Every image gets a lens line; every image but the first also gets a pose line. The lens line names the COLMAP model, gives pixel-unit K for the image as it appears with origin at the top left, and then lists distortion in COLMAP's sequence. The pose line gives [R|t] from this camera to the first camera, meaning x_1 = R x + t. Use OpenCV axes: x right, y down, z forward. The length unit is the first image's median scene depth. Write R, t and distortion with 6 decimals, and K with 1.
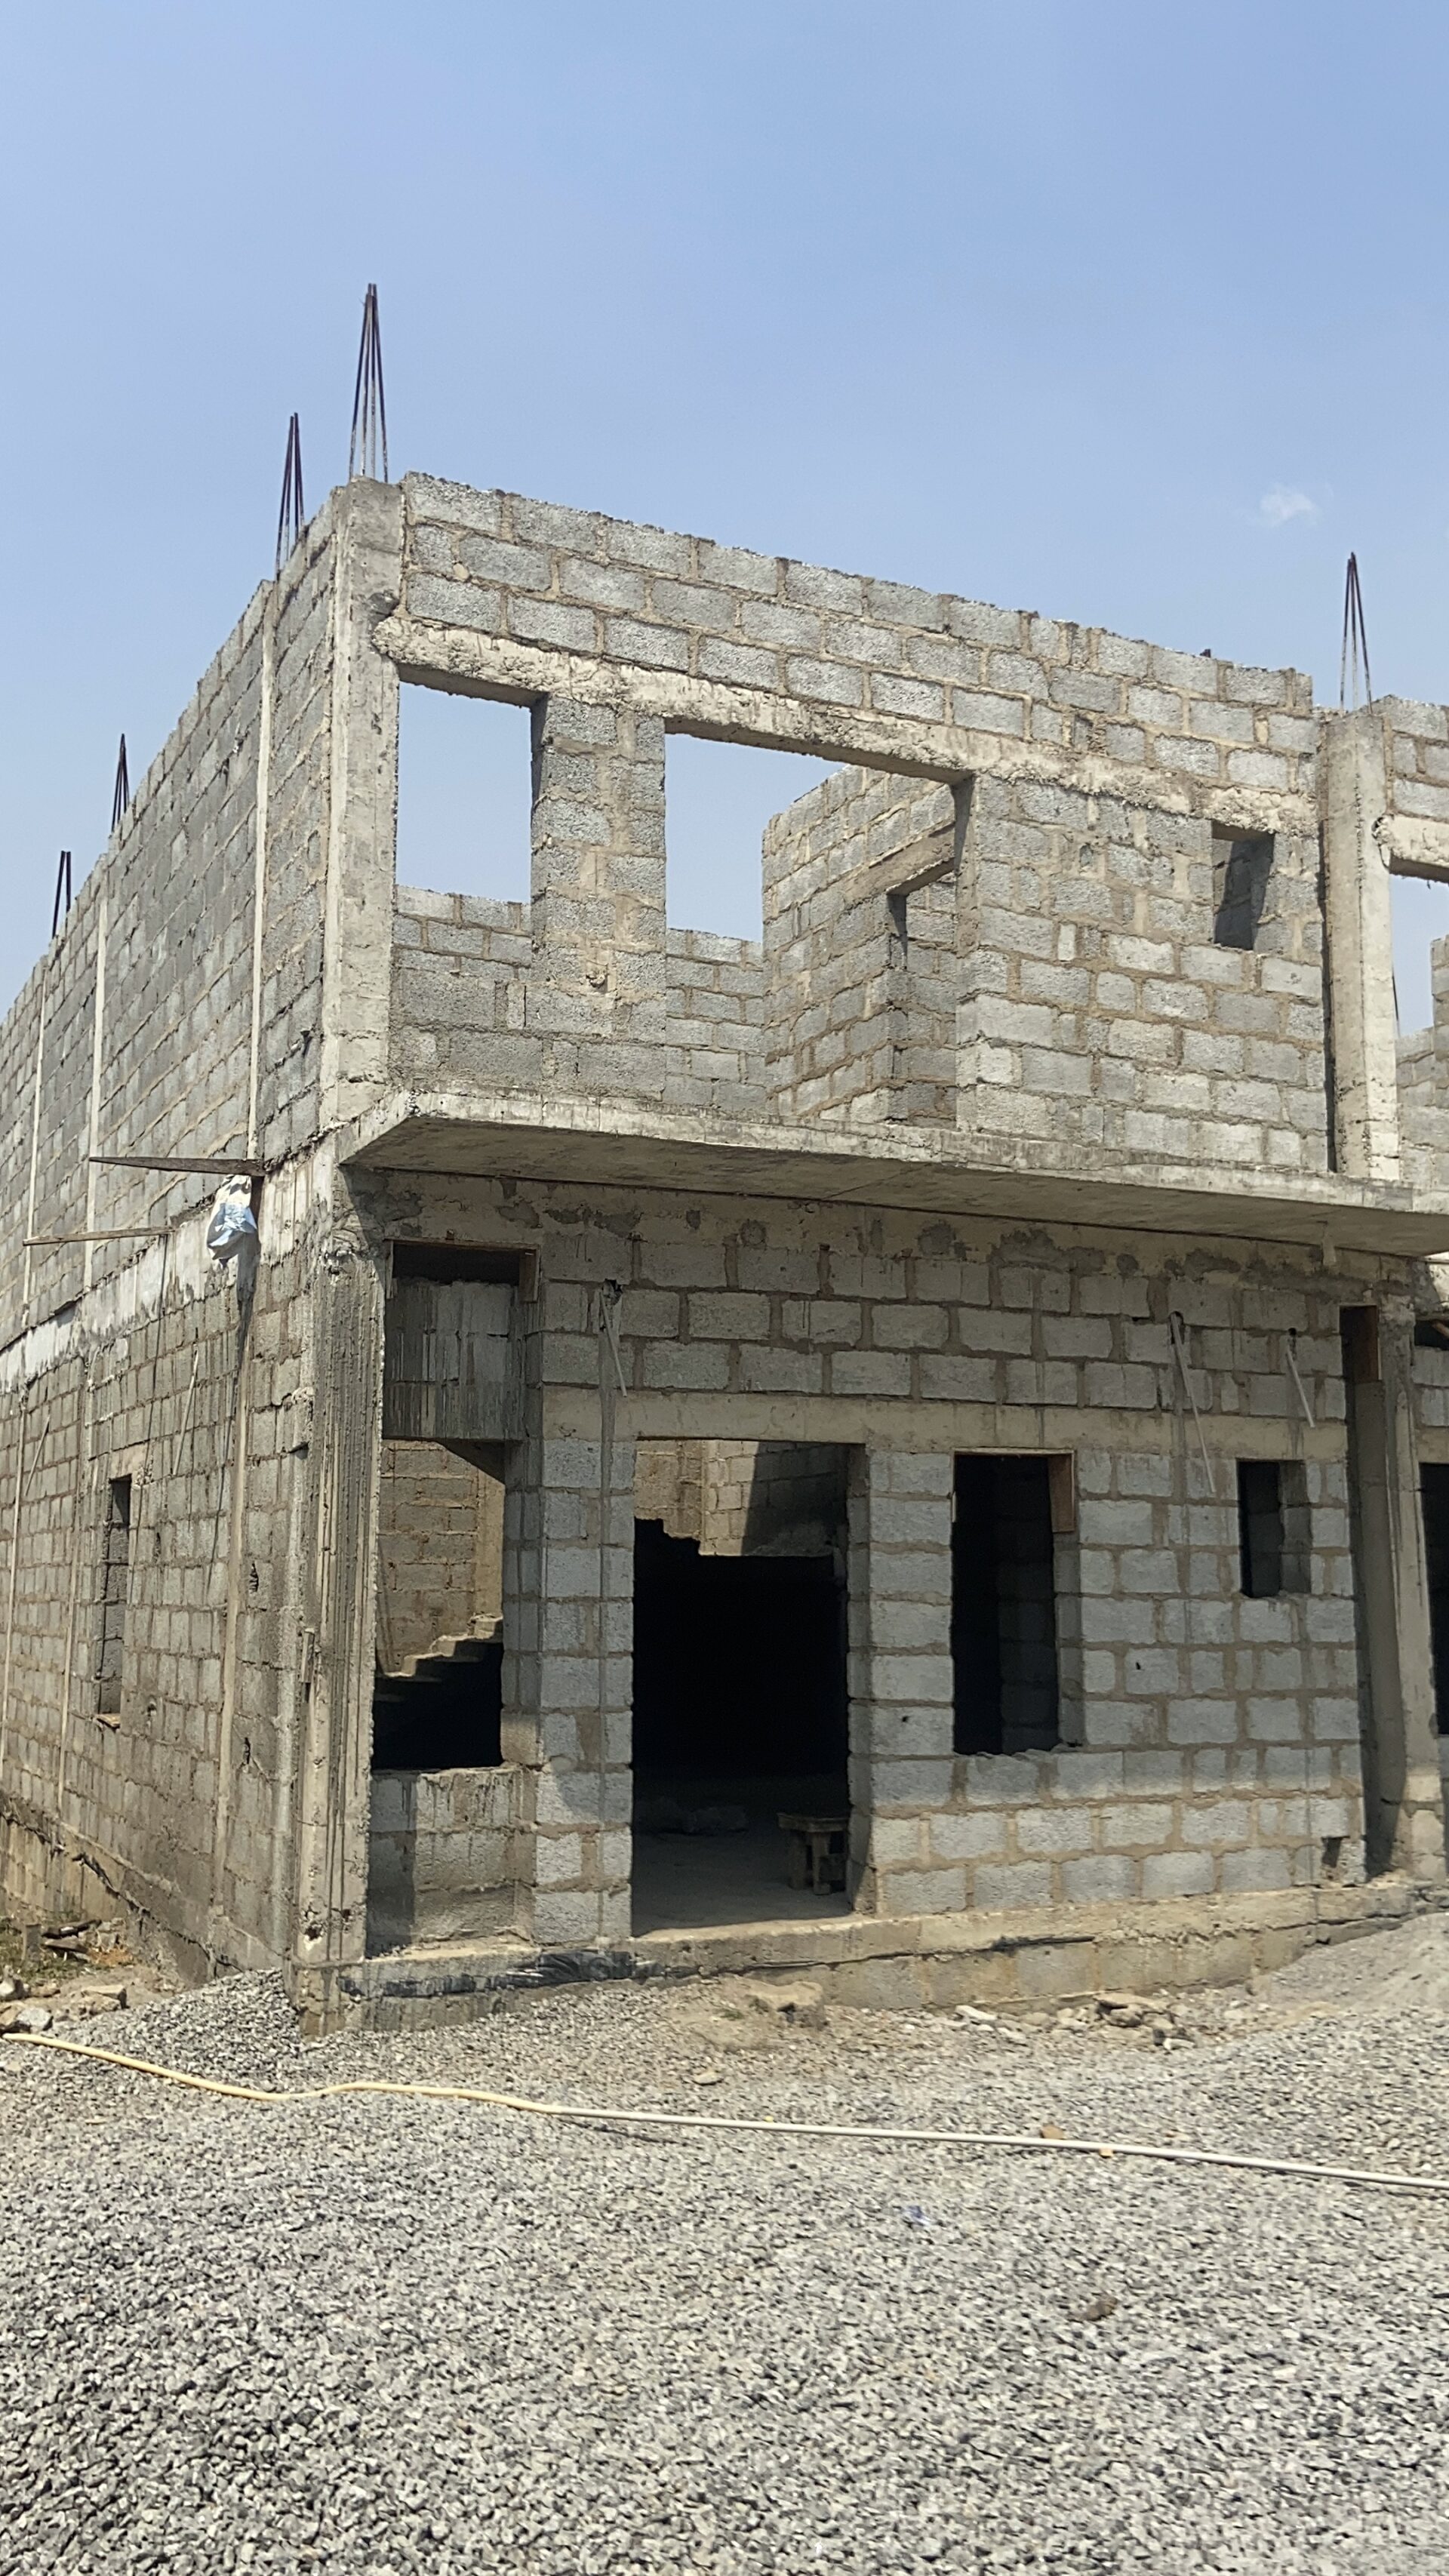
lens RADIAL K [[2136.3, 0, 719.8], [0, 2136.3, 1254.9], [0, 0, 1]] dist [0.122343, -0.155894]
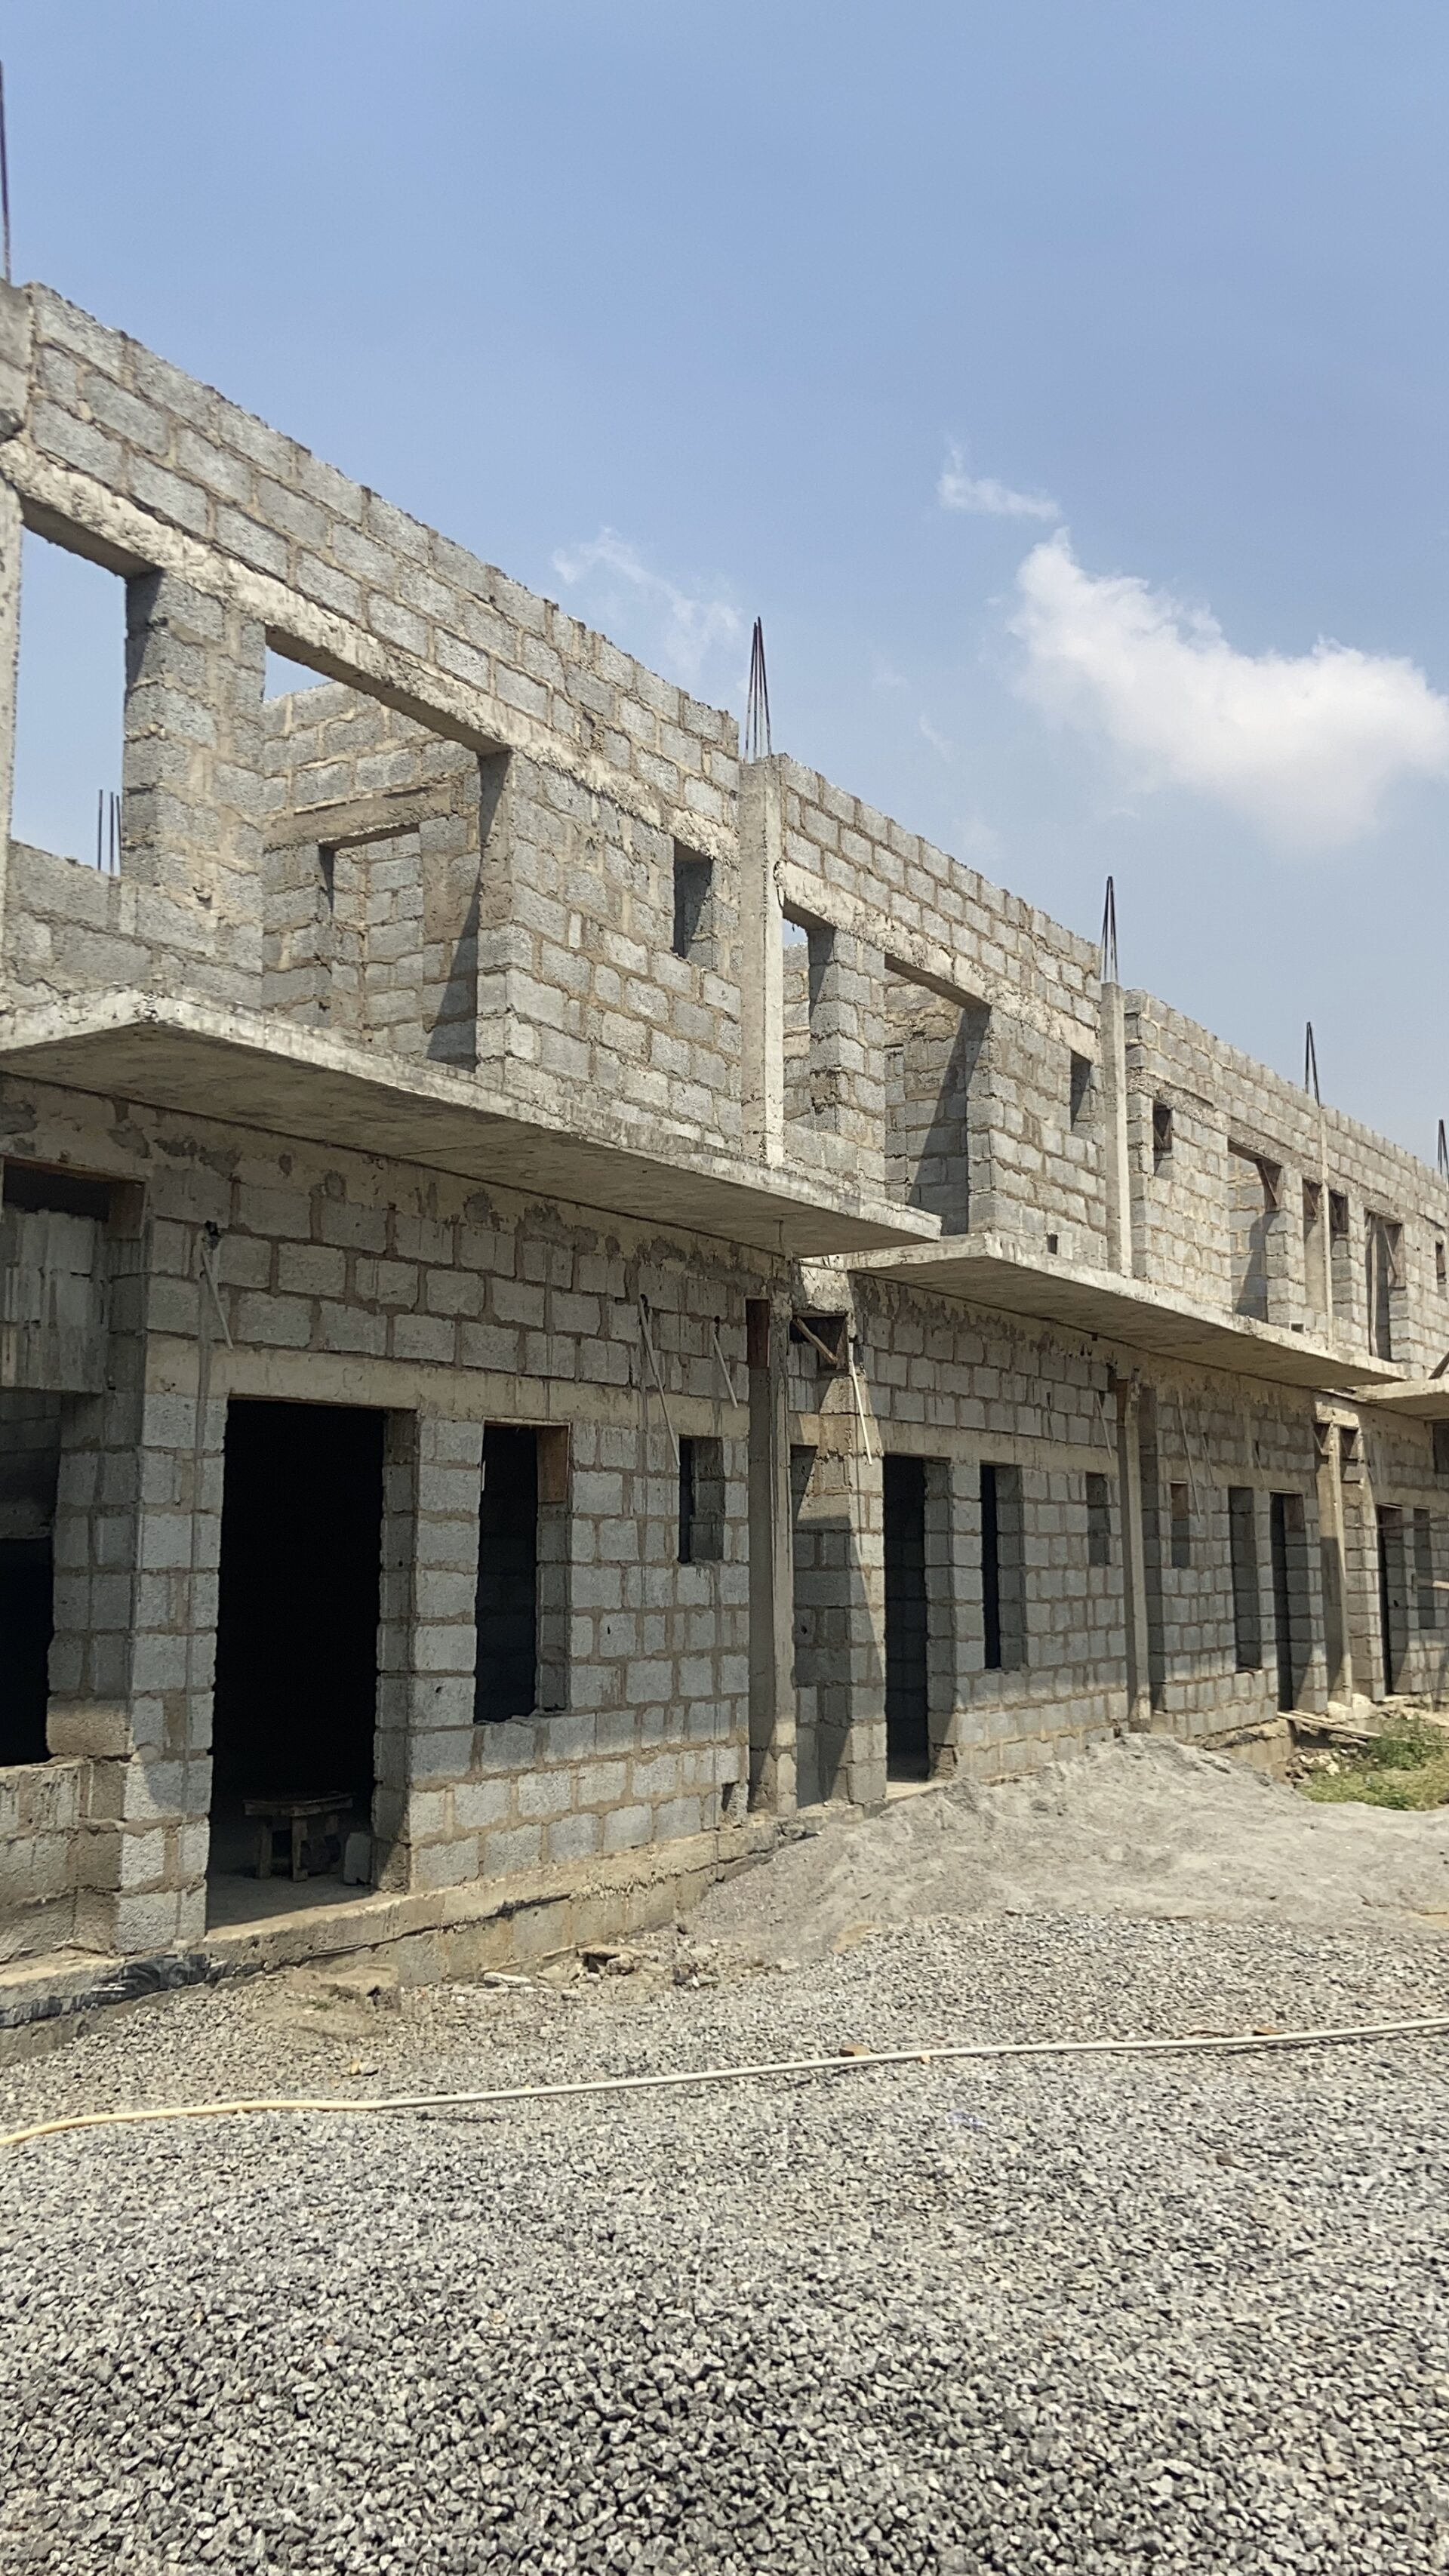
lens RADIAL K [[2136.3, 0, 800.5], [0, 2136.3, 1236.0], [0, 0, 1]] dist [0.122343, -0.155894]
pose [[0.834164, 0.075935, 0.546265, -0.310495], [-0.071575, 0.997005, -0.029293, 0.023928], [-0.546853, -0.014664, 0.837100, 0.080413]]
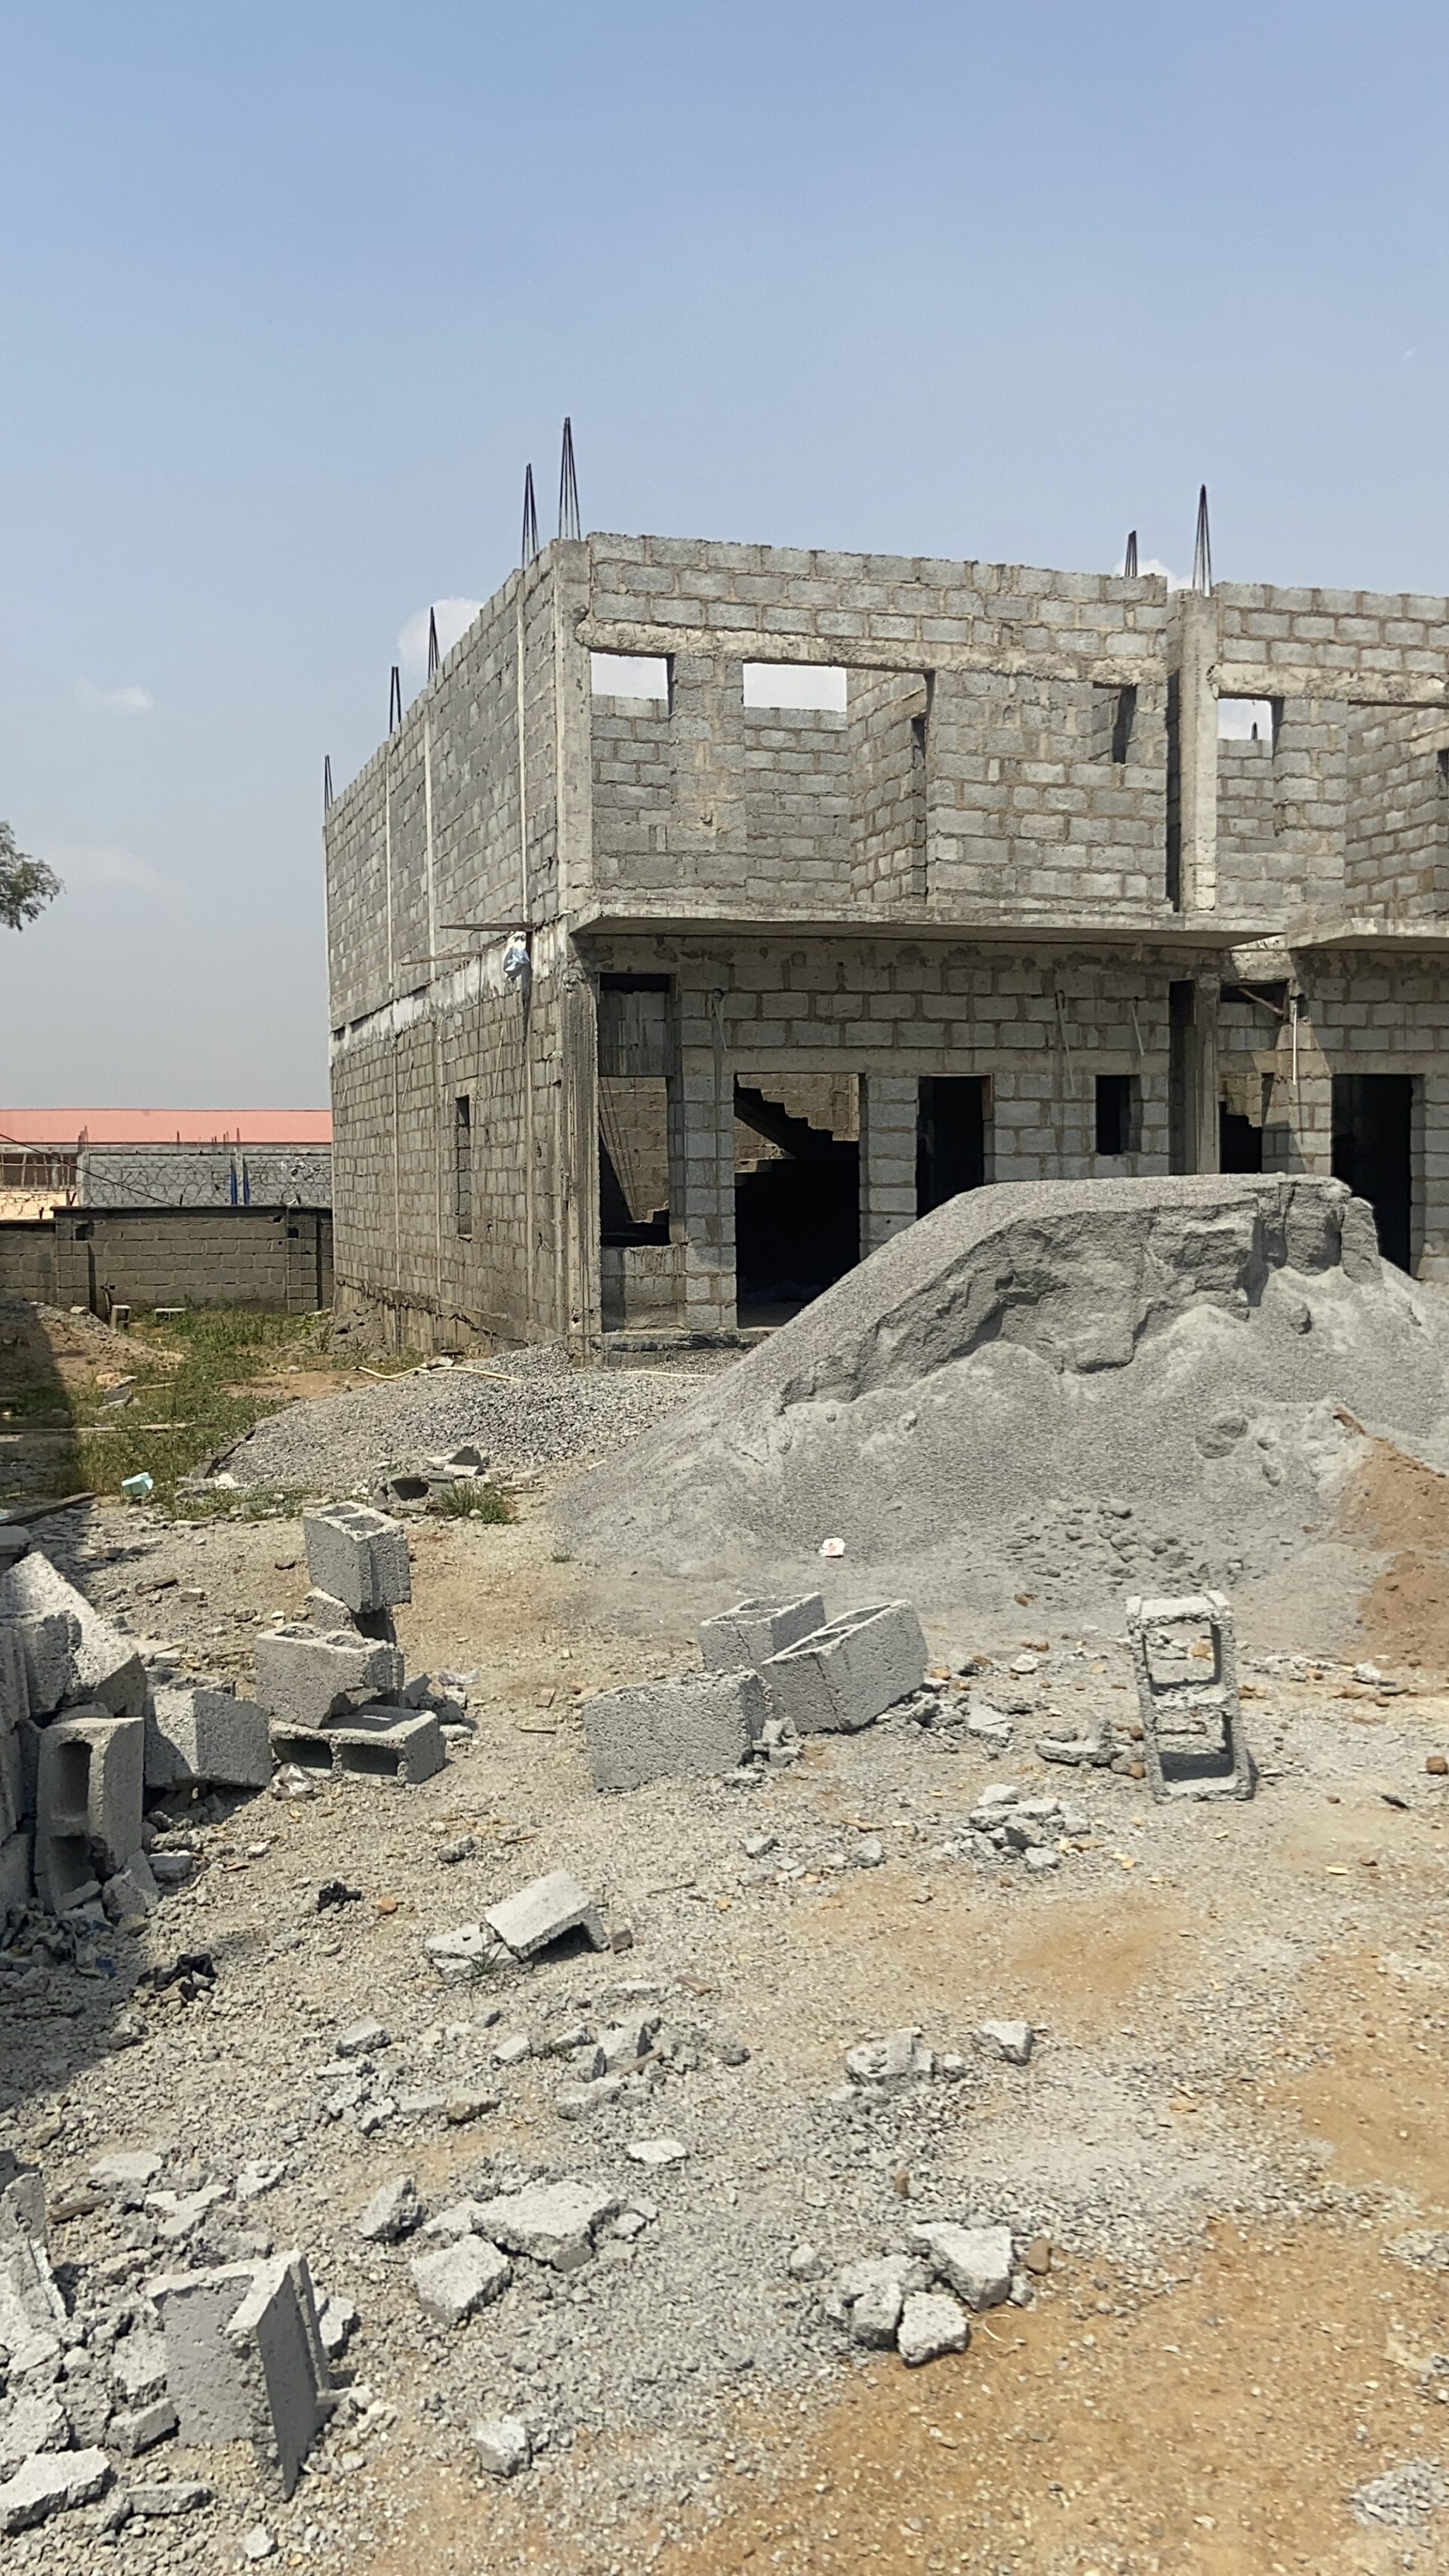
lens RADIAL K [[2136.3, 0, 757.0], [0, 2136.3, 1258.9], [0, 0, 1]] dist [0.122343, -0.155894]
pose [[0.992523, -0.009698, -0.121675, 0.185466], [0.032129, 0.982443, 0.183777, -0.088162], [0.117757, -0.186312, 0.975408, -0.762278]]
